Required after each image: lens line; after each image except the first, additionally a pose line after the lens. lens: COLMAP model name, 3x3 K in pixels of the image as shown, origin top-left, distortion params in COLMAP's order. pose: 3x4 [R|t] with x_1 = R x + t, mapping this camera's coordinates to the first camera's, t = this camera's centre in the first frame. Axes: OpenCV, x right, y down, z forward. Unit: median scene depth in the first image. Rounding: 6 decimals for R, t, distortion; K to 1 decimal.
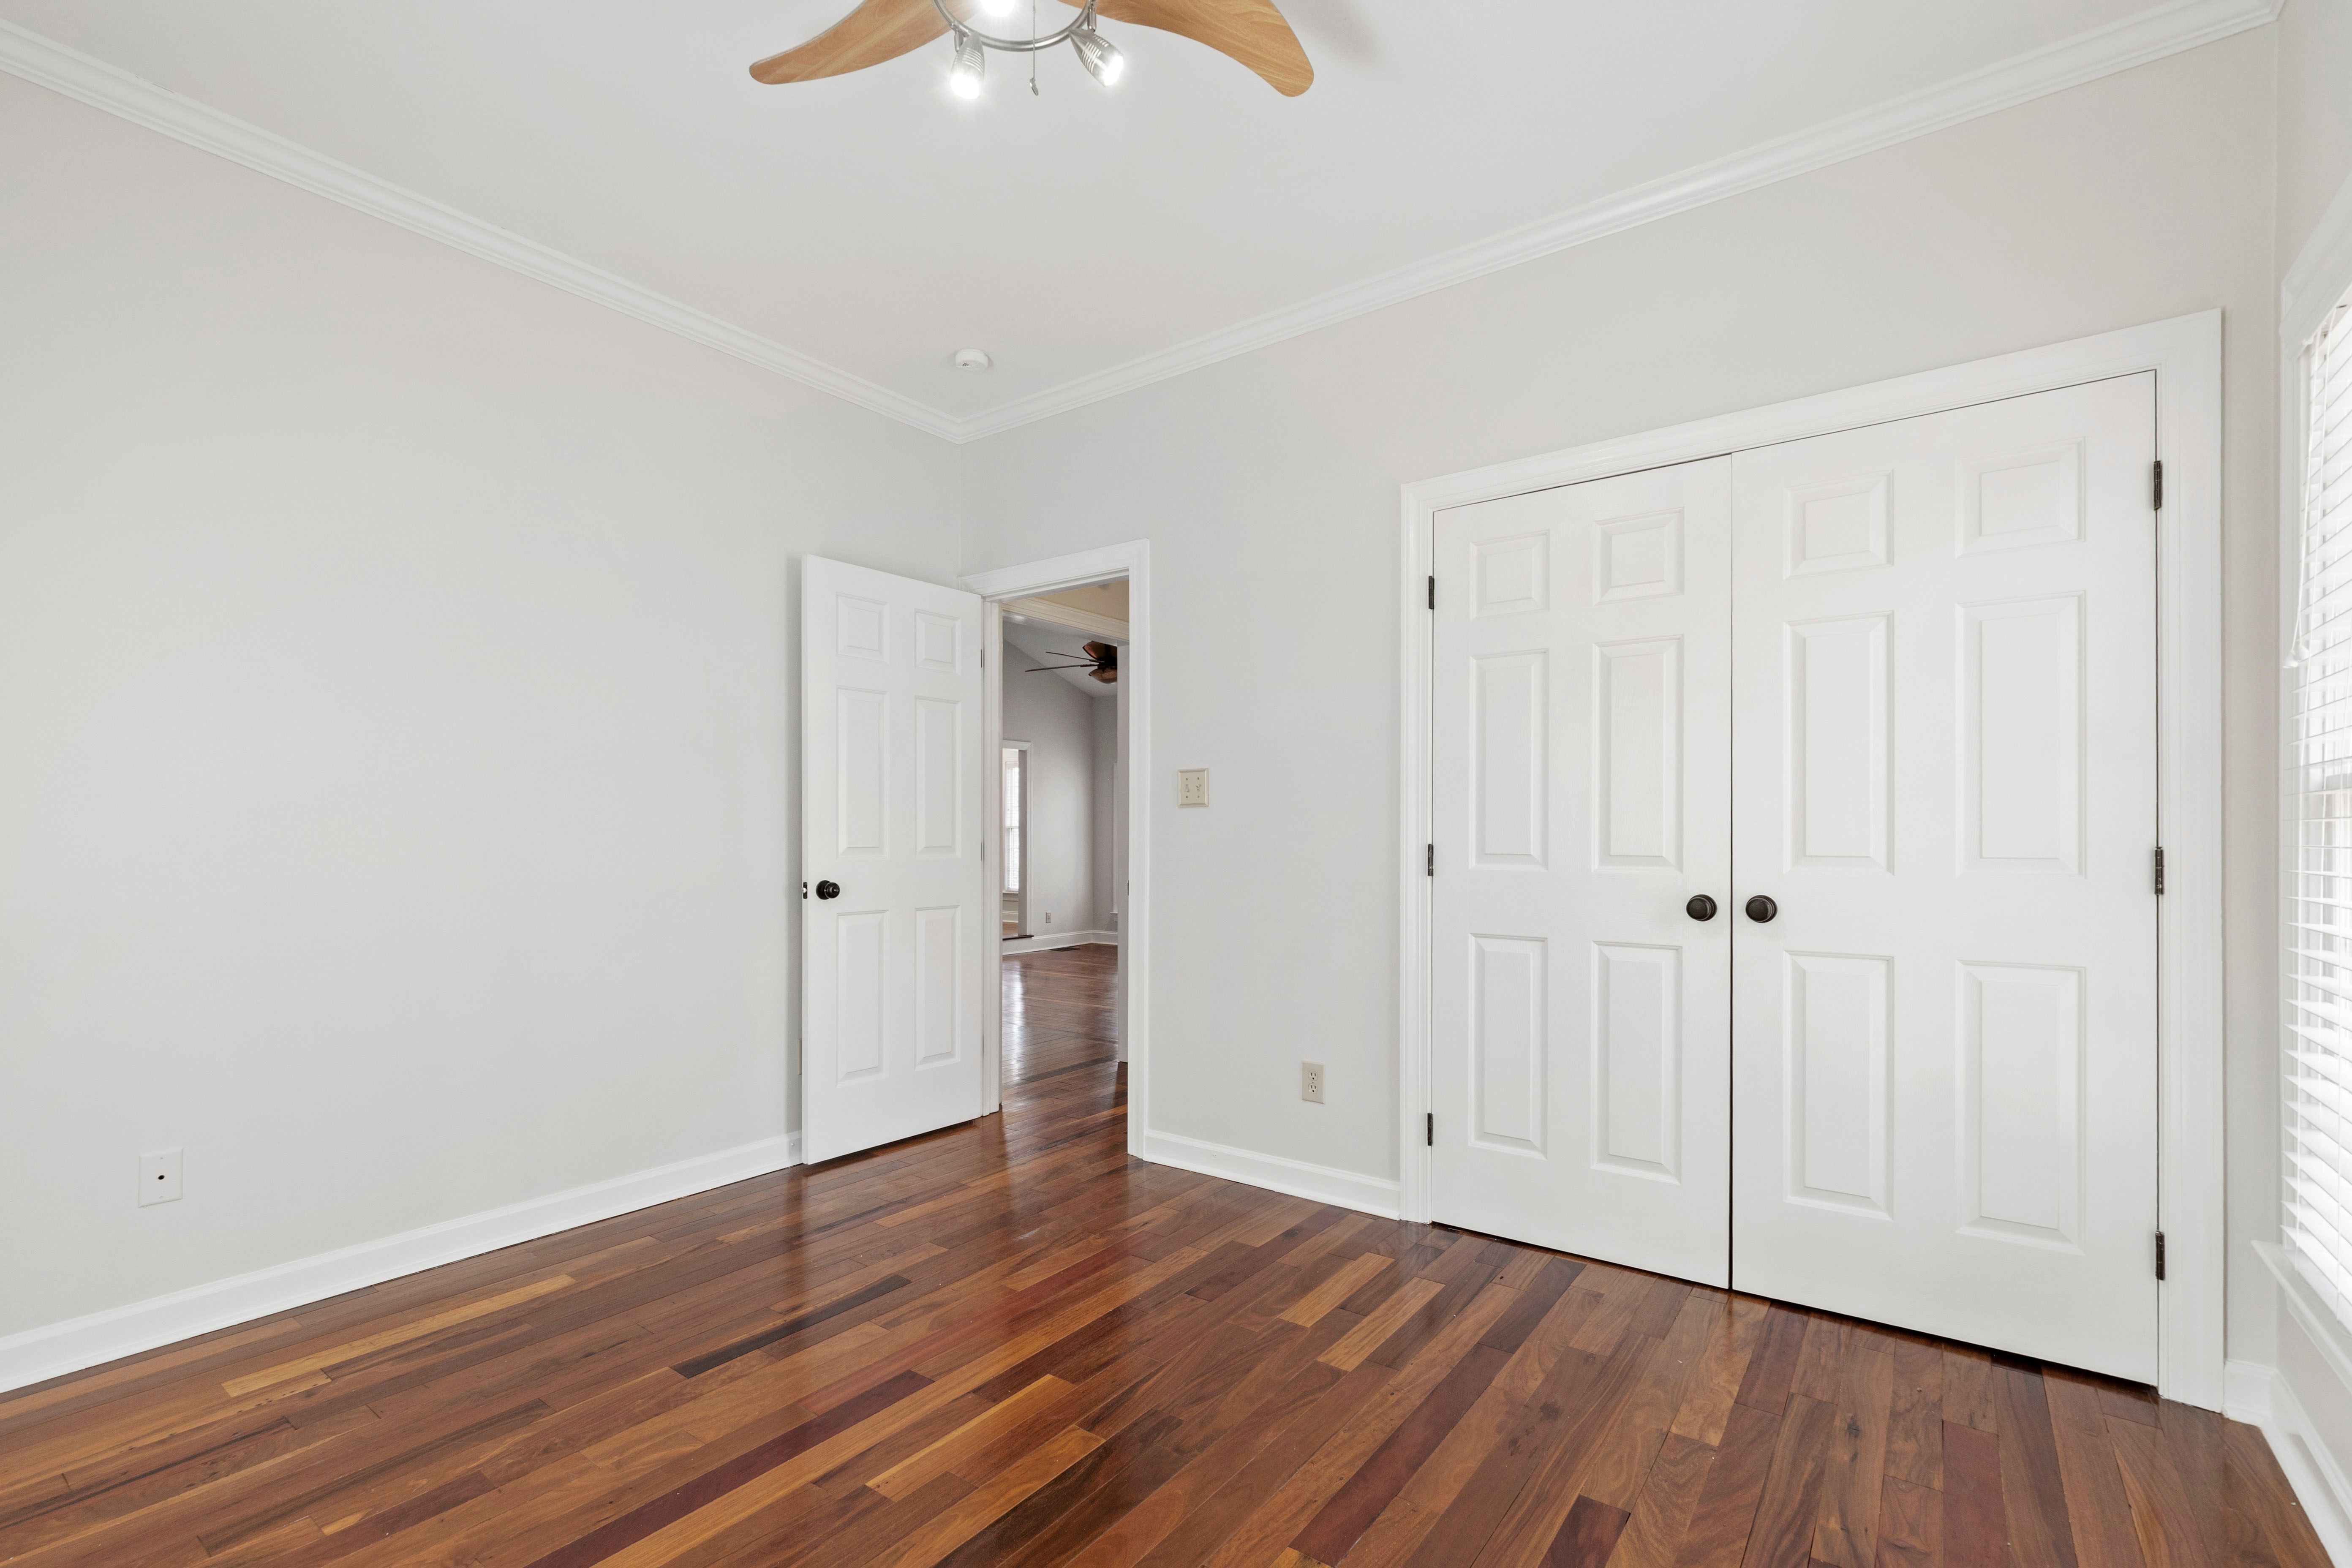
lens RADIAL K [[1041.0, 0, 1169.8], [0, 1041.0, 814.1], [0, 0, 1]] dist [0.002671, -0.000216]
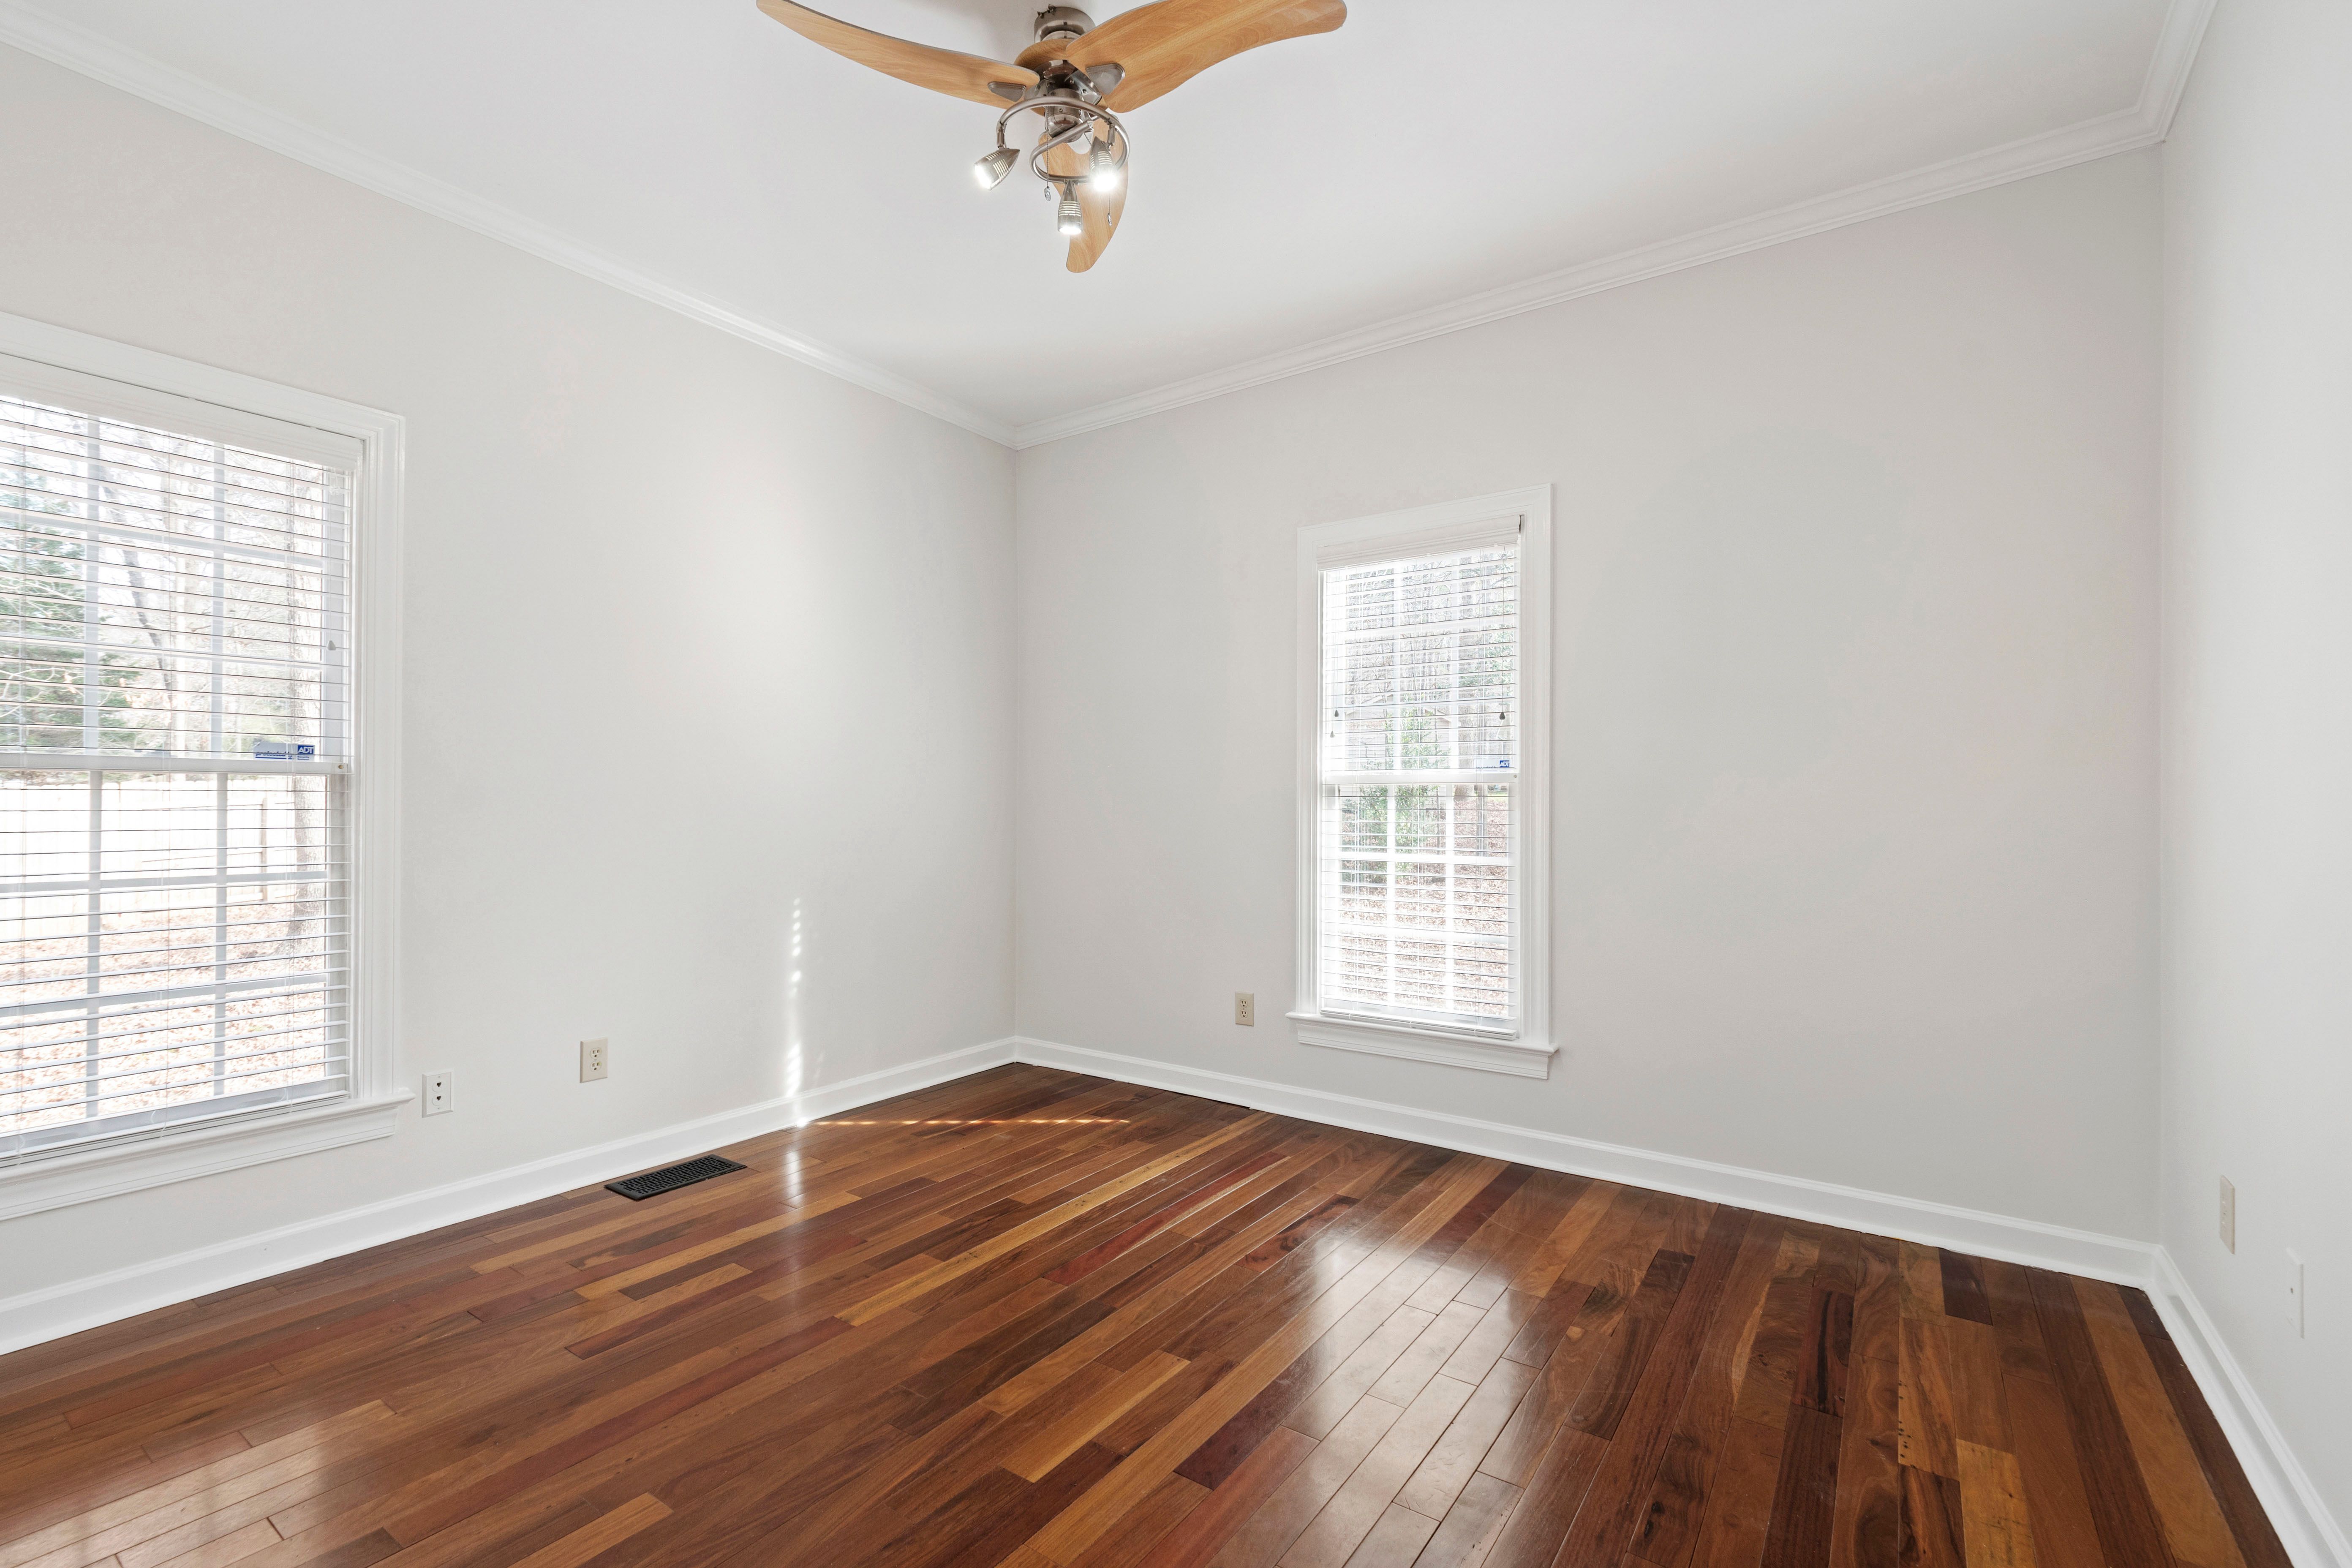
lens RADIAL K [[1041.0, 0, 1169.8], [0, 1041.0, 814.1], [0, 0, 1]] dist [0.002671, -0.000216]
pose [[-0.999808, -0.001909, -0.019508, -0.222575], [-0.001734, 0.999958, -0.008972, 0.038434], [0.019524, -0.008937, -0.999769, 1.966863]]
